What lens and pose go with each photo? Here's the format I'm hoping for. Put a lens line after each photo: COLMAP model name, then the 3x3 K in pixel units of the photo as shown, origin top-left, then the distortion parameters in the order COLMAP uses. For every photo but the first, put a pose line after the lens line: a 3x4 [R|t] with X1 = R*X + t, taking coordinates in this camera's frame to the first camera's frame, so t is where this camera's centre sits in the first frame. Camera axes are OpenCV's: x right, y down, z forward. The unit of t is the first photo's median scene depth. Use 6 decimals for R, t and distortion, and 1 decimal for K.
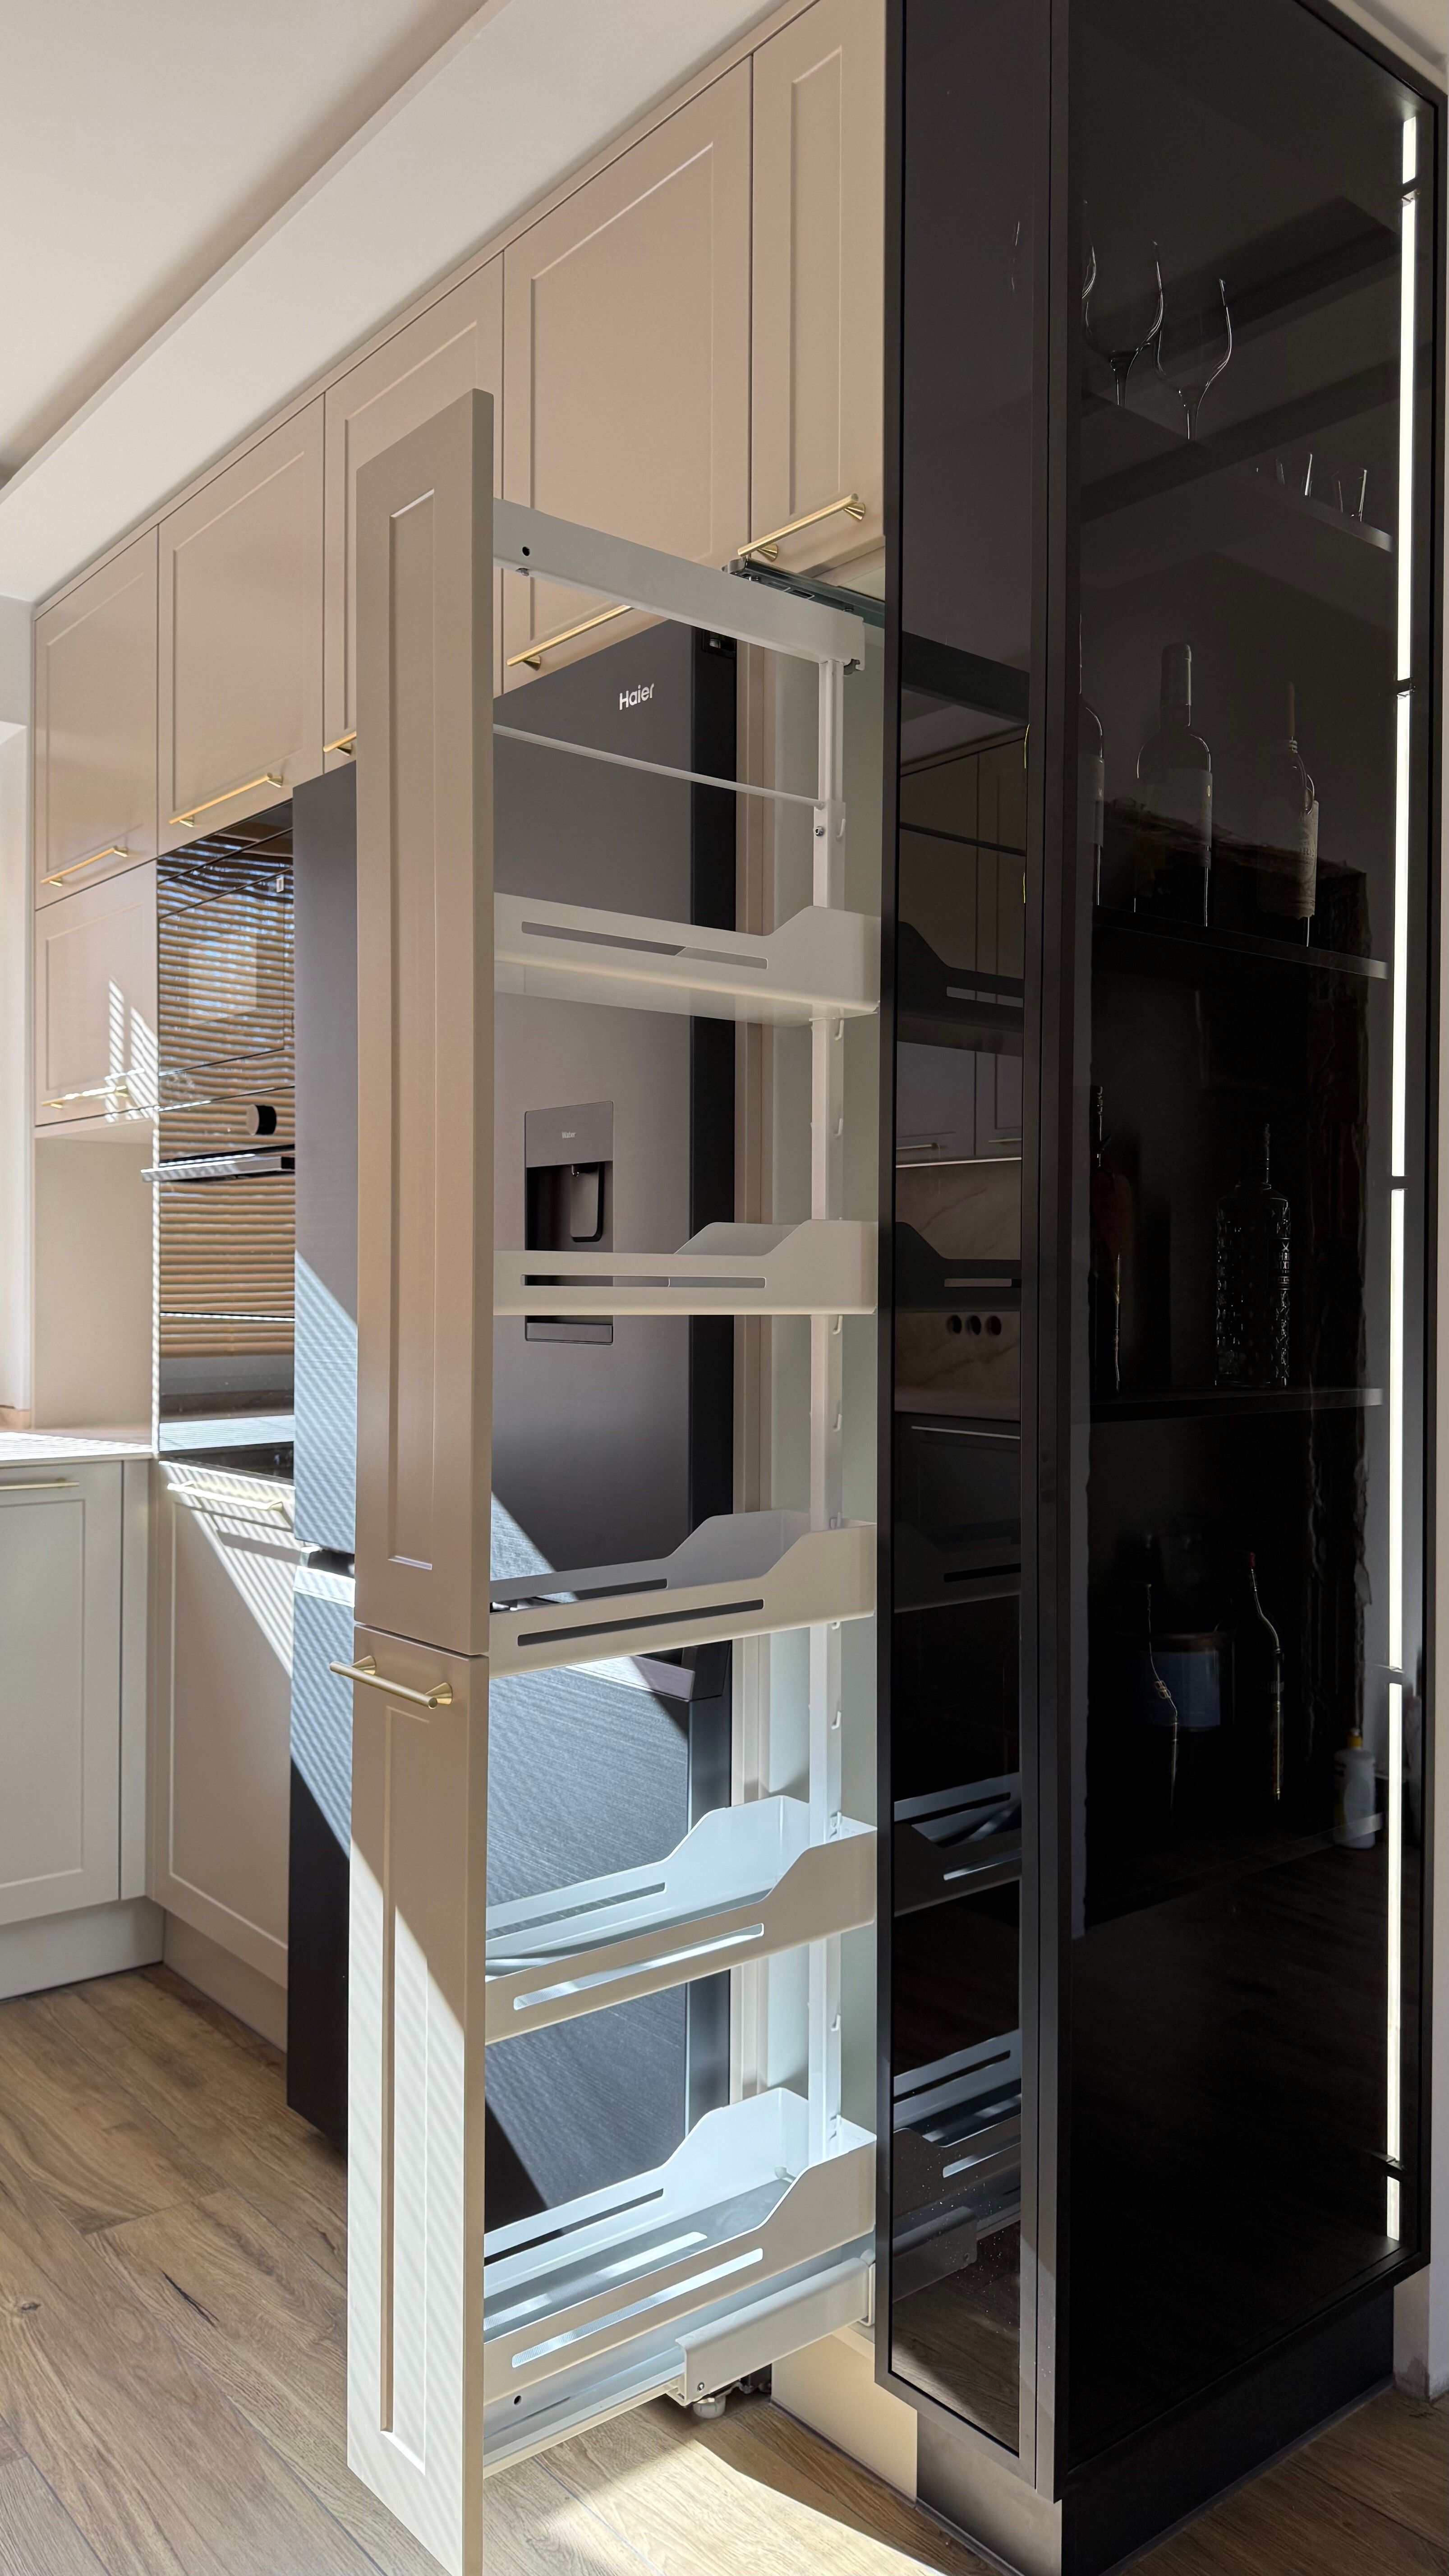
lens RADIAL K [[1819.8, 0, 724.5], [0, 1819.8, 1288.0], [0, 0, 1]] dist [0.020848, -0.000766]
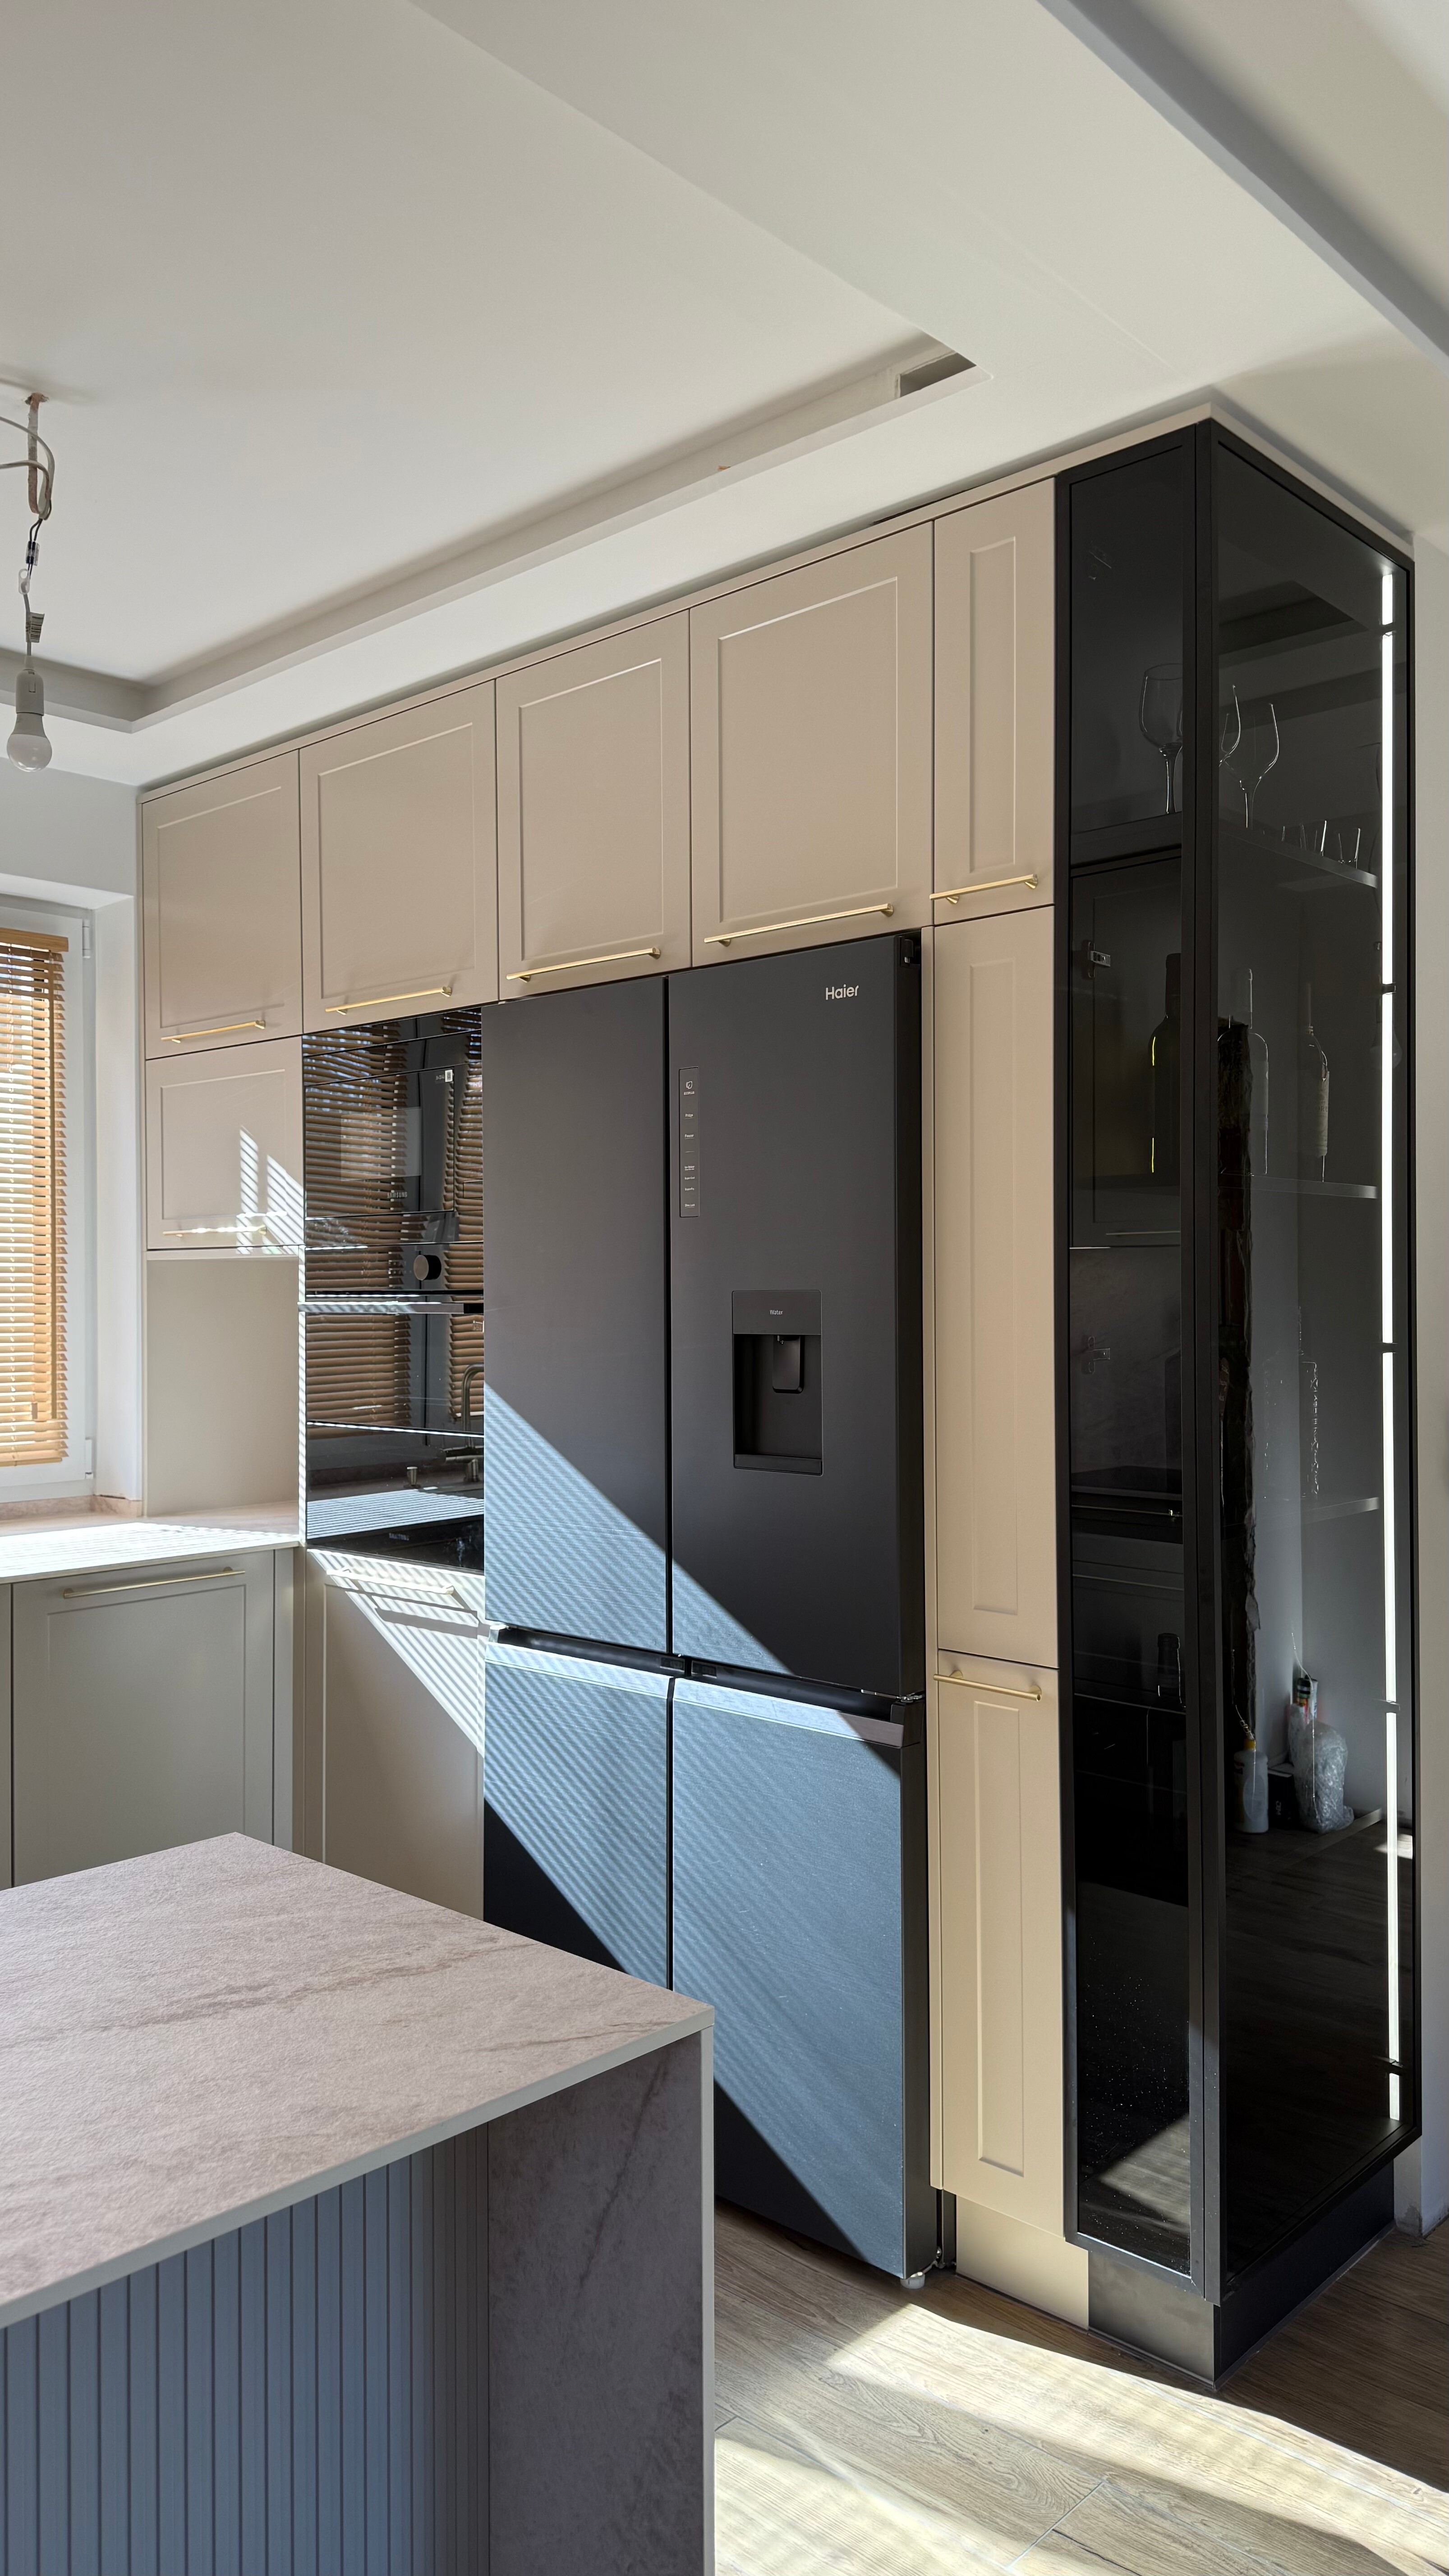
lens RADIAL K [[1817.8, 0, 724.5], [0, 1817.8, 1288.0], [0, 0, 1]] dist [0.084765, -0.076718]
pose [[0.991057, -0.009236, 0.133117, -0.219696], [0.009764, 0.999947, -0.003319, -0.072563], [-0.133080, 0.004589, 0.991095, -0.217387]]
